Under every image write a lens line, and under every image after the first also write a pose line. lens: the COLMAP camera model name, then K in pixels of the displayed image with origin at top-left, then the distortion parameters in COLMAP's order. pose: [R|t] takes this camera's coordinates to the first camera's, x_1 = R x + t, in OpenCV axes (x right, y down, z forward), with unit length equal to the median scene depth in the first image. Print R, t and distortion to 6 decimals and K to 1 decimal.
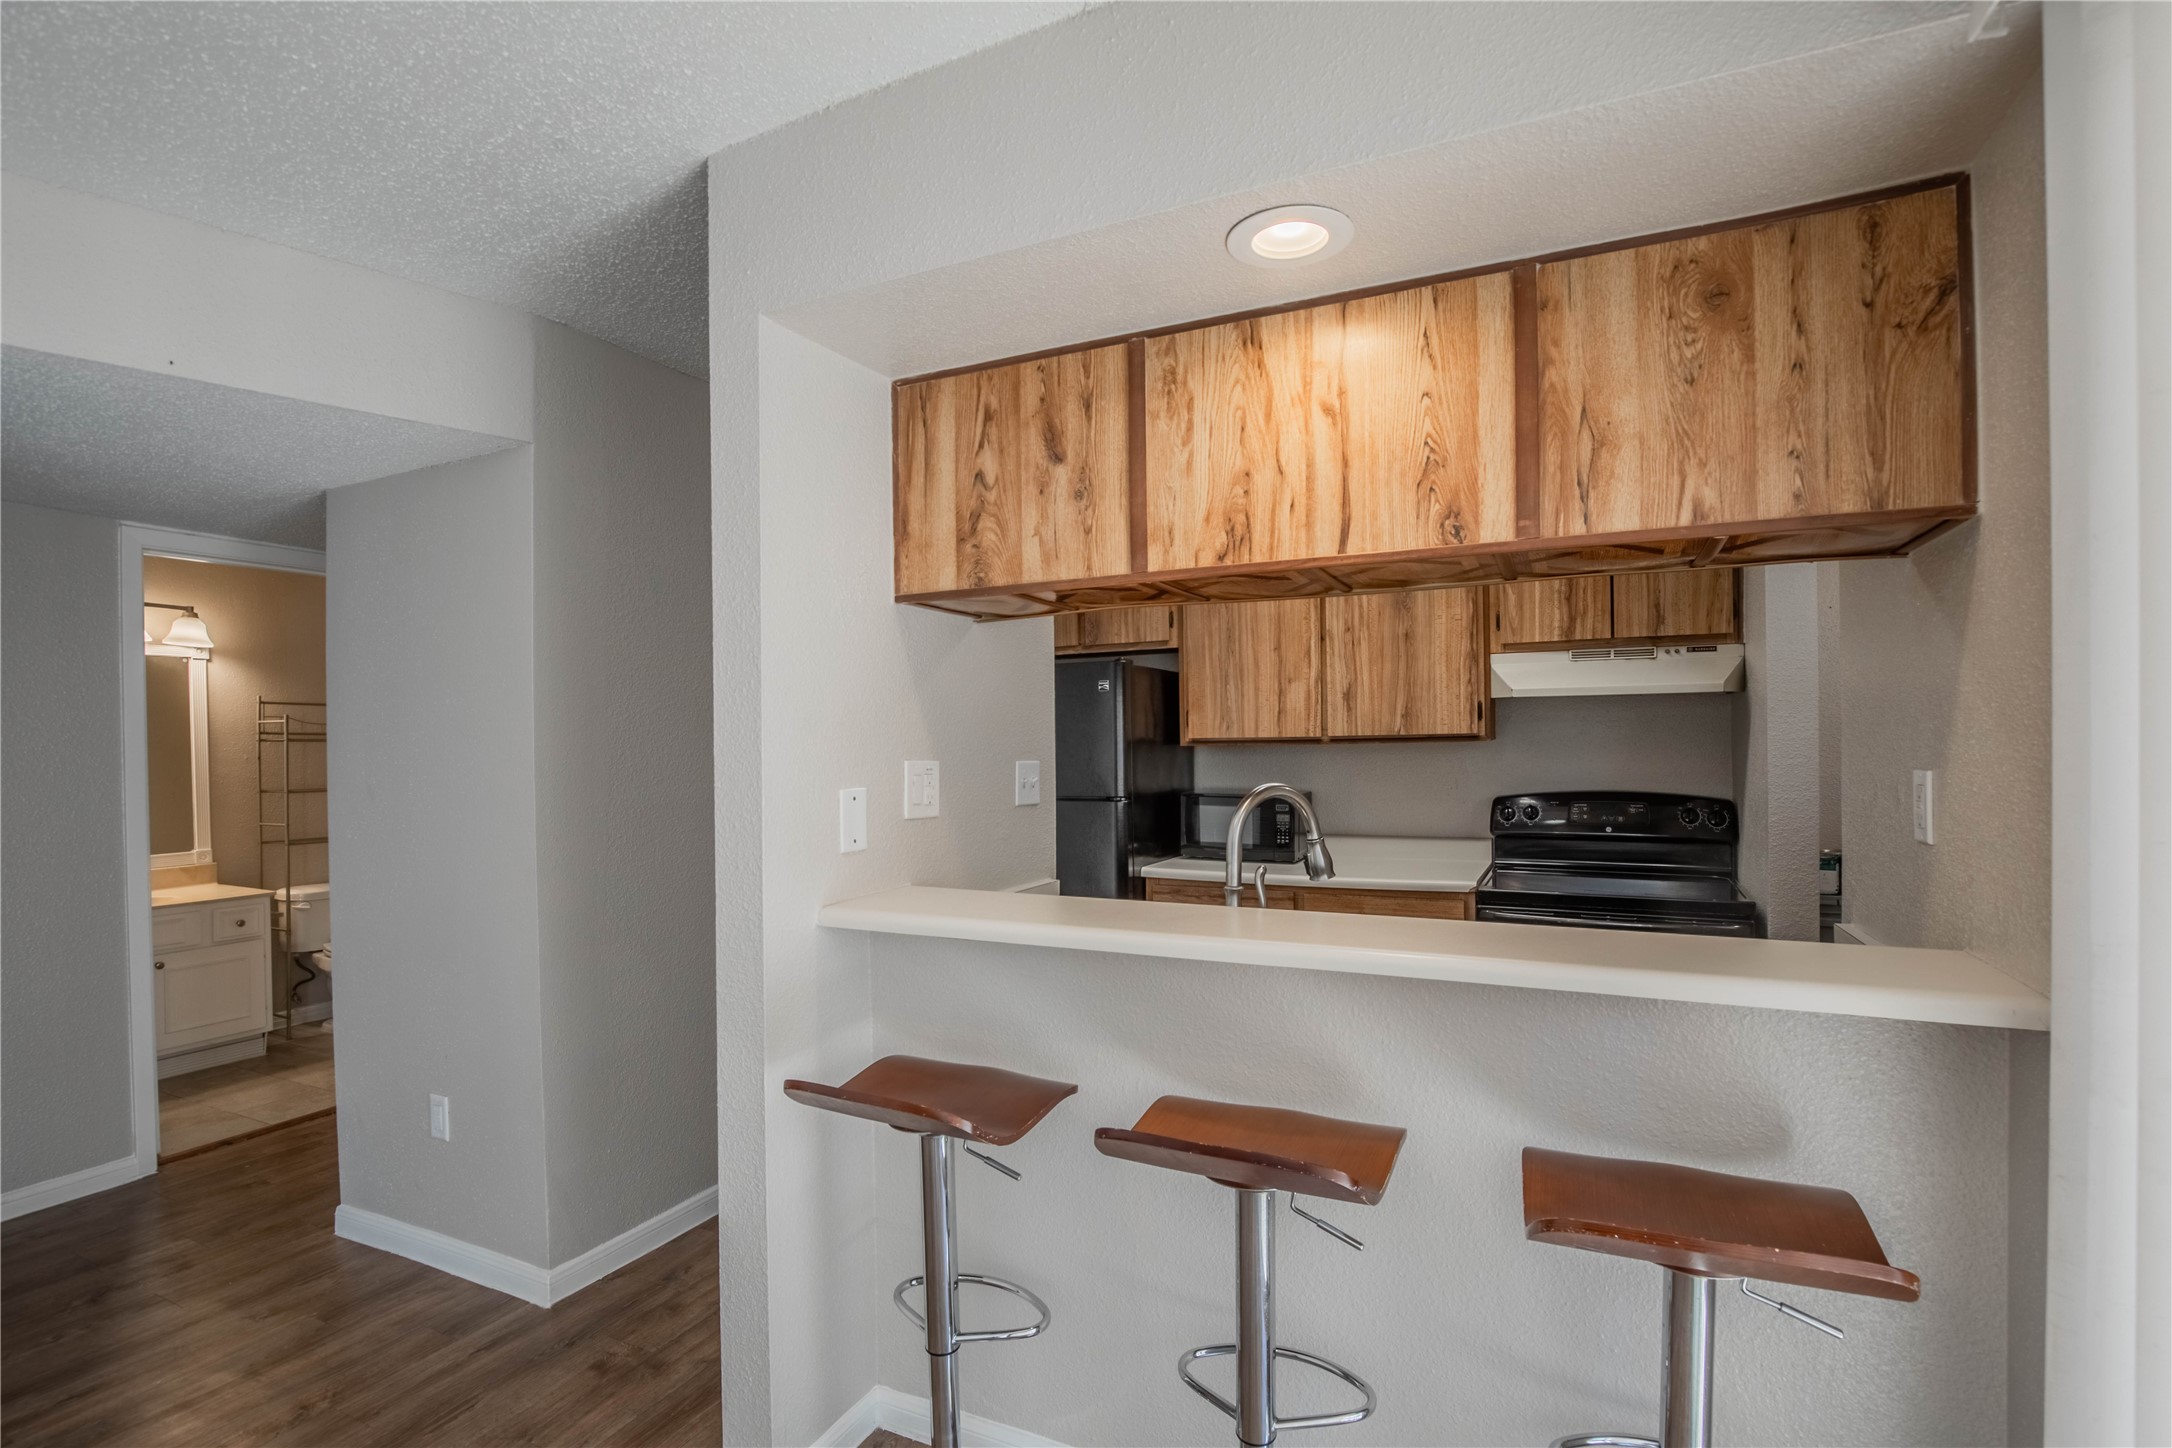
lens RADIAL K [[1010.9, 0, 1097.7], [0, 1010.9, 746.8], [0, 0, 1]] dist [-0.041209, 0.009799]
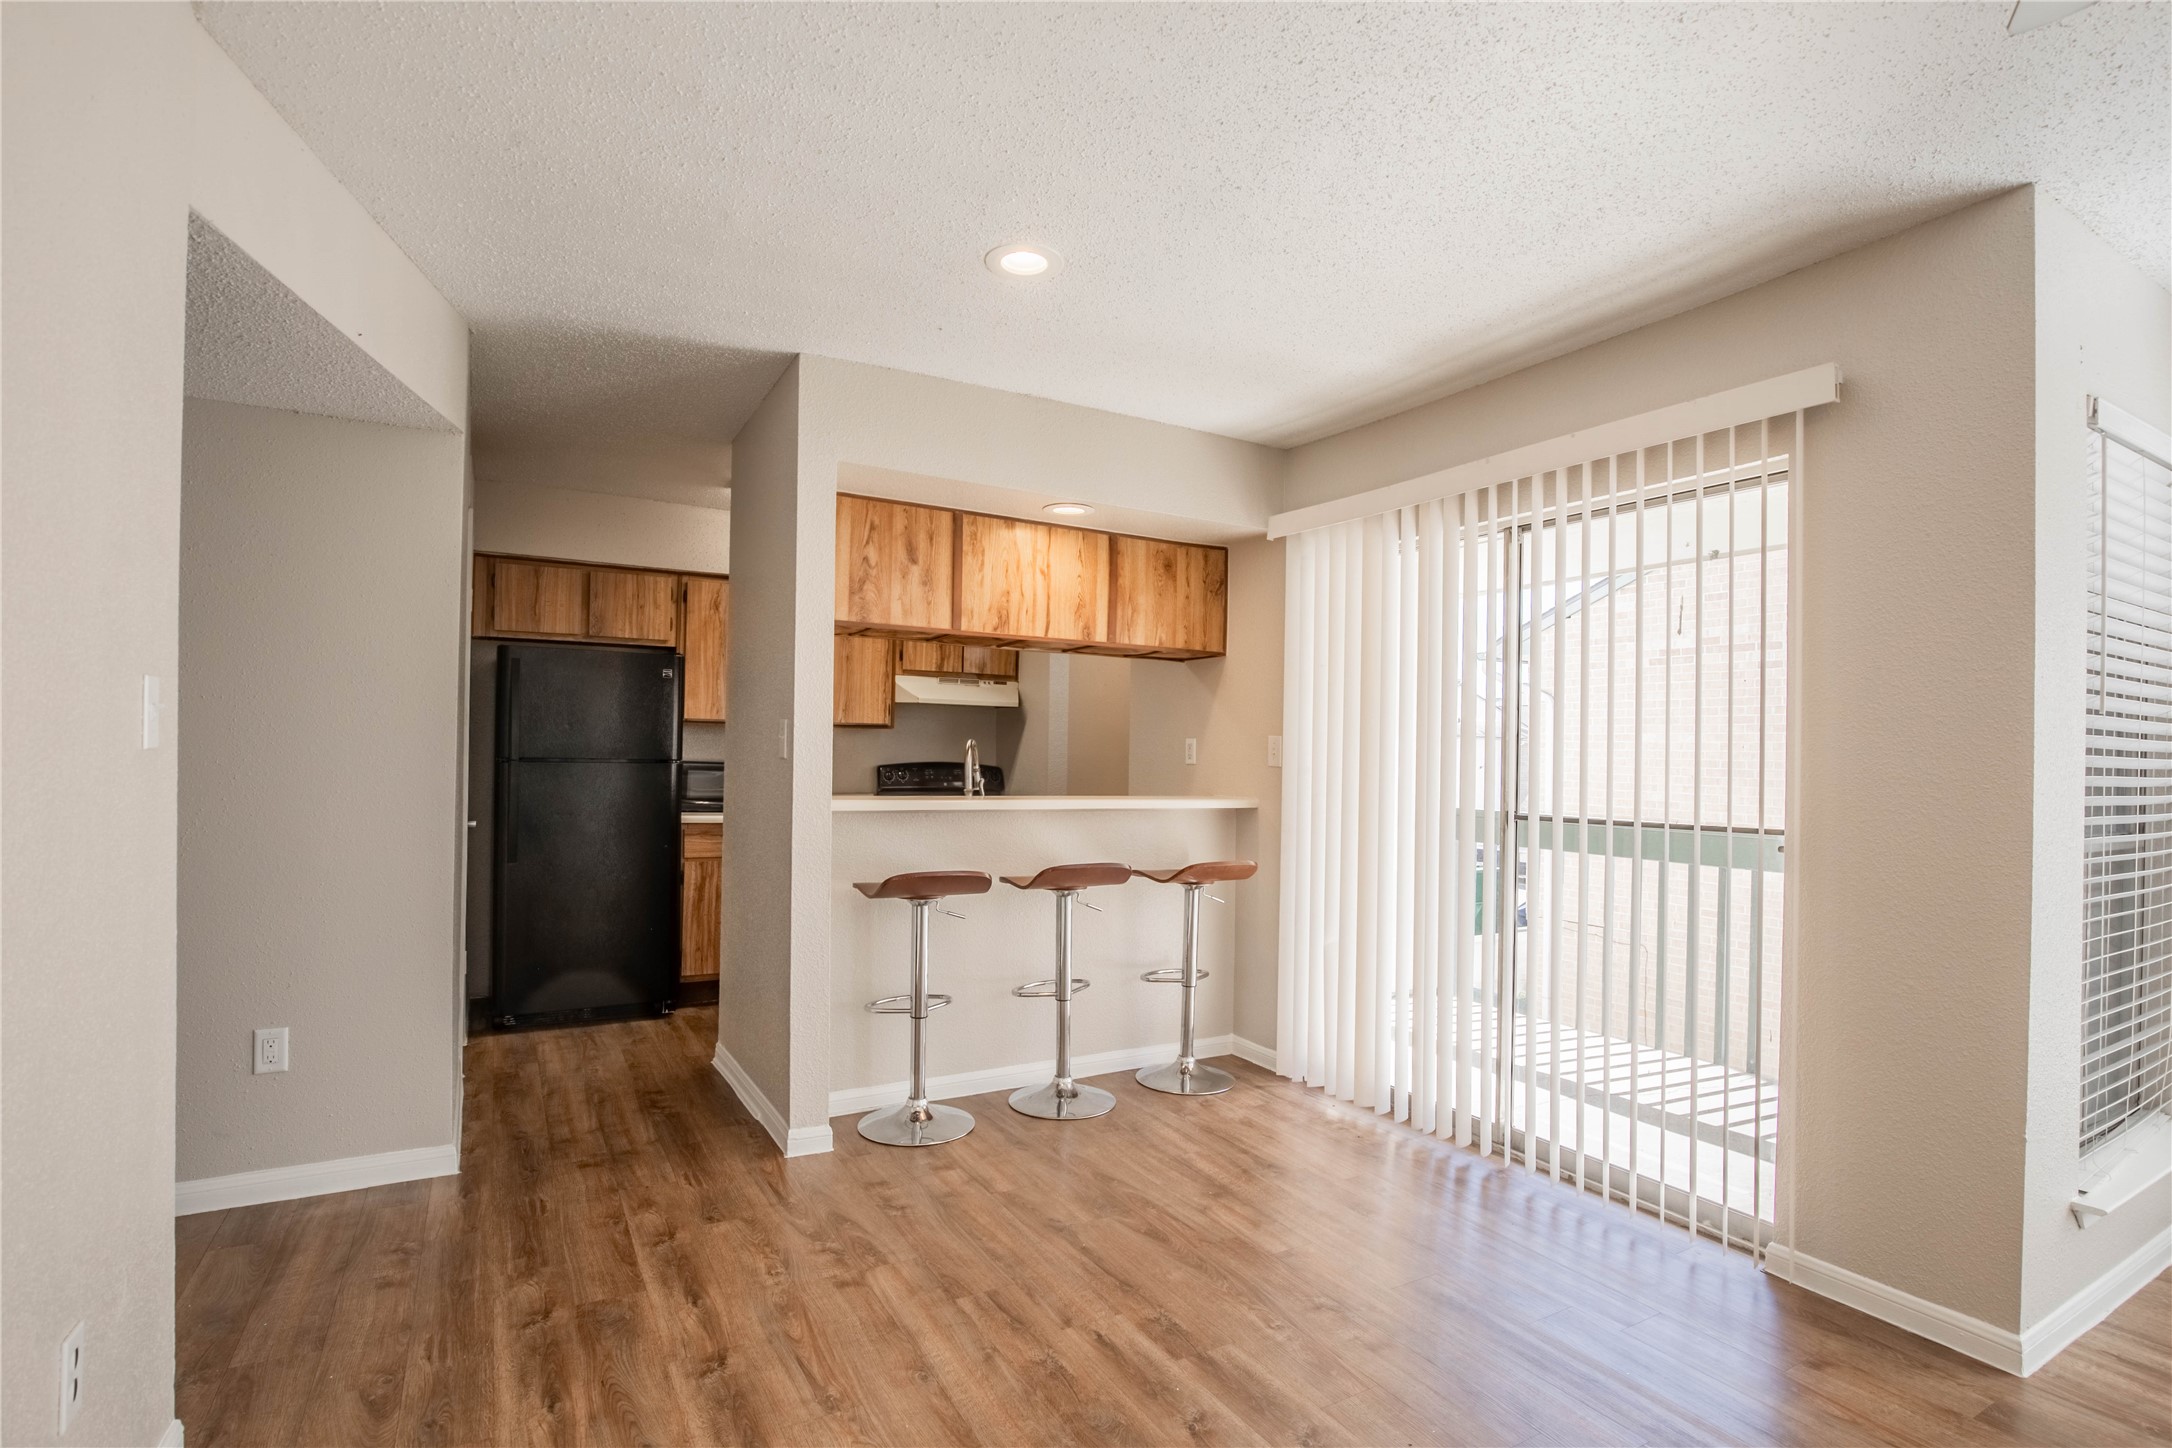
lens RADIAL K [[1010.9, 0, 1097.7], [0, 1010.9, 746.8], [0, 0, 1]] dist [-0.041209, 0.009799]
pose [[0.568588, 0.028822, 0.822118, -1.434295], [-0.021501, 0.999565, -0.020173, 0.093677], [-0.822342, -0.006206, 0.568960, -0.368642]]
